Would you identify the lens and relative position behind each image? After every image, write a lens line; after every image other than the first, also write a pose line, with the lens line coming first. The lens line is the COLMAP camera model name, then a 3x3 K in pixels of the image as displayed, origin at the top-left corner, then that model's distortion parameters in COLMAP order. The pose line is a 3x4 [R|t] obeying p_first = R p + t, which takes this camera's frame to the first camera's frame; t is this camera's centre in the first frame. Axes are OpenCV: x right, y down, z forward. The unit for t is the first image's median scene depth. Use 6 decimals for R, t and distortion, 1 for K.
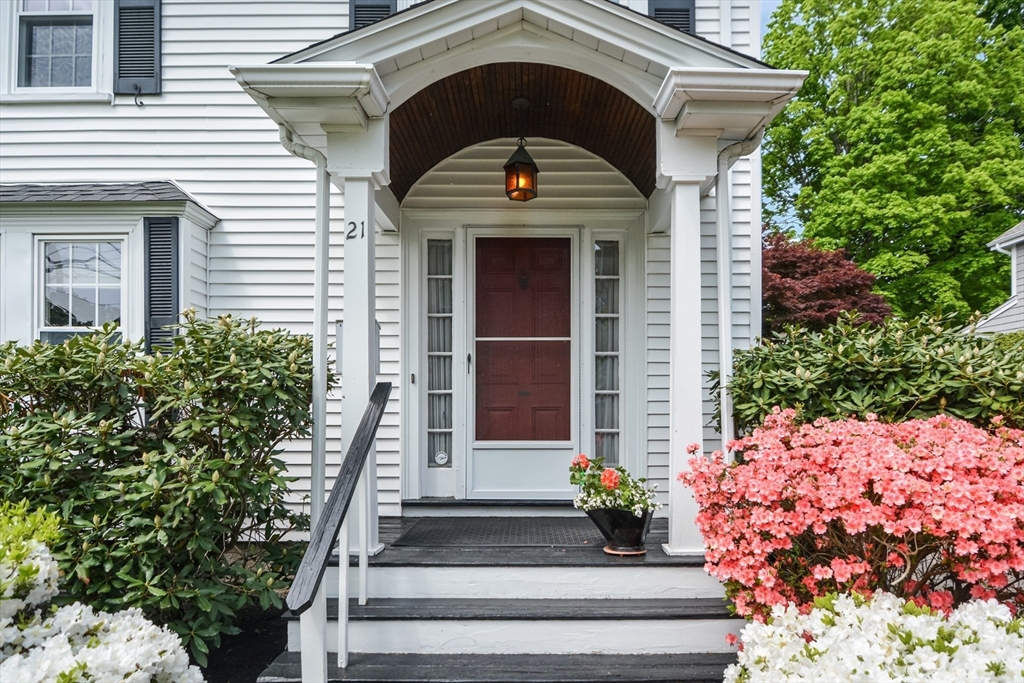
lens RADIAL K [[556.8, 0, 482.9], [0, 556.8, 418.0], [0, 0, 1]] dist [-0.003350, -0.016433]
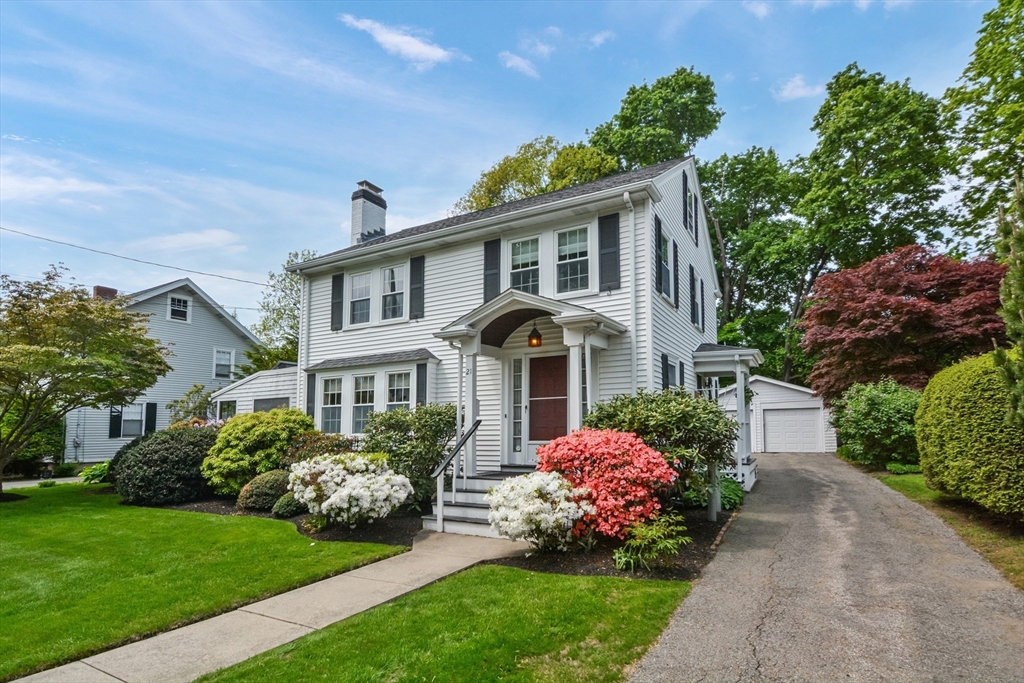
lens RADIAL K [[522.2, 0, 506.4], [0, 522.2, 344.2], [0, 0, 1]] dist [0.002227, -0.011999]
pose [[0.898114, -0.083273, -0.431807, 0.949570], [0.009260, 0.985271, -0.170747, 0.013212], [0.439666, 0.149352, 0.885657, -1.175076]]
